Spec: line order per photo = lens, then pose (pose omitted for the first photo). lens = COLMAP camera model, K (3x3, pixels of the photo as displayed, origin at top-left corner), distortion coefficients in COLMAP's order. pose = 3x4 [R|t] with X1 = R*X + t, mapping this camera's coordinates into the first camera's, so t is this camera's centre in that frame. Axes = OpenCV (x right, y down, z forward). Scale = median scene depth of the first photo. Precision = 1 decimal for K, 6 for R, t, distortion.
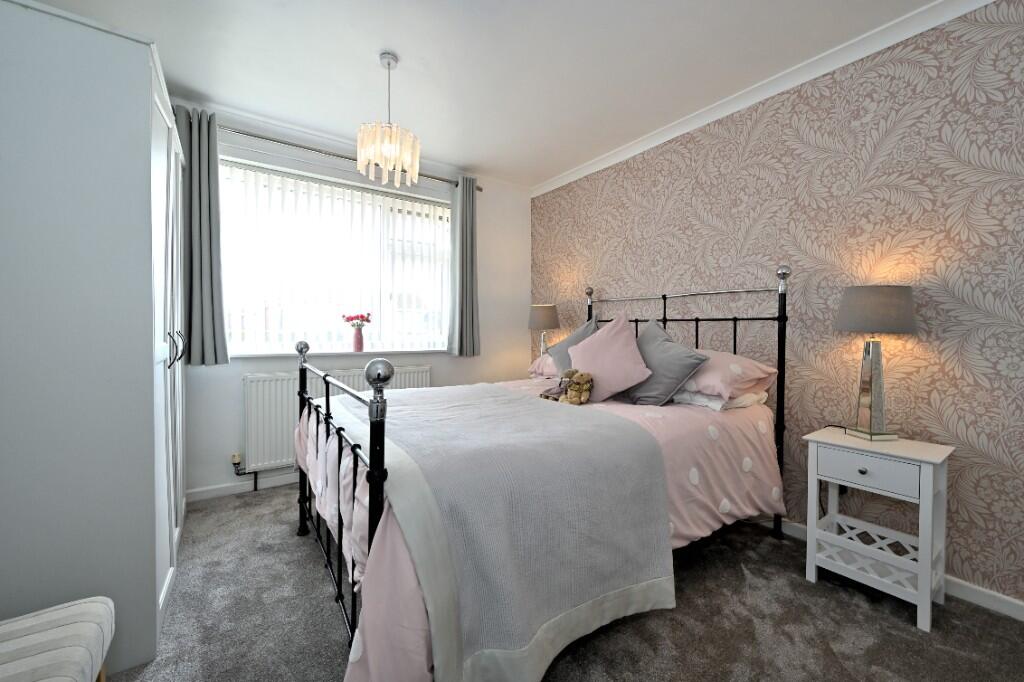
lens RADIAL K [[409.2, 0, 514.8], [0, 409.2, 333.5], [0, 0, 1]] dist [0.000730, 0.000063]
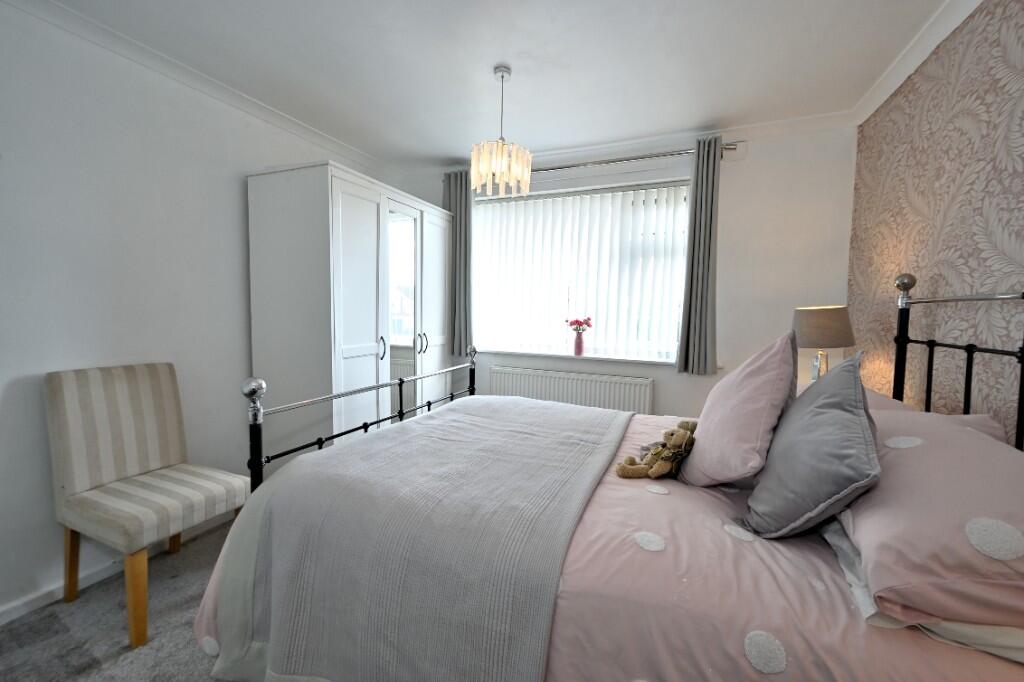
lens RADIAL K [[405.9, 0, 505.7], [0, 405.9, 340.0], [0, 0, 1]] dist [-0.002760, -0.000624]
pose [[0.525154, 0.063481, -0.848636, 0.358191], [-0.027509, 0.997959, 0.057628, -0.045501], [0.850562, -0.006919, 0.525829, 0.301853]]
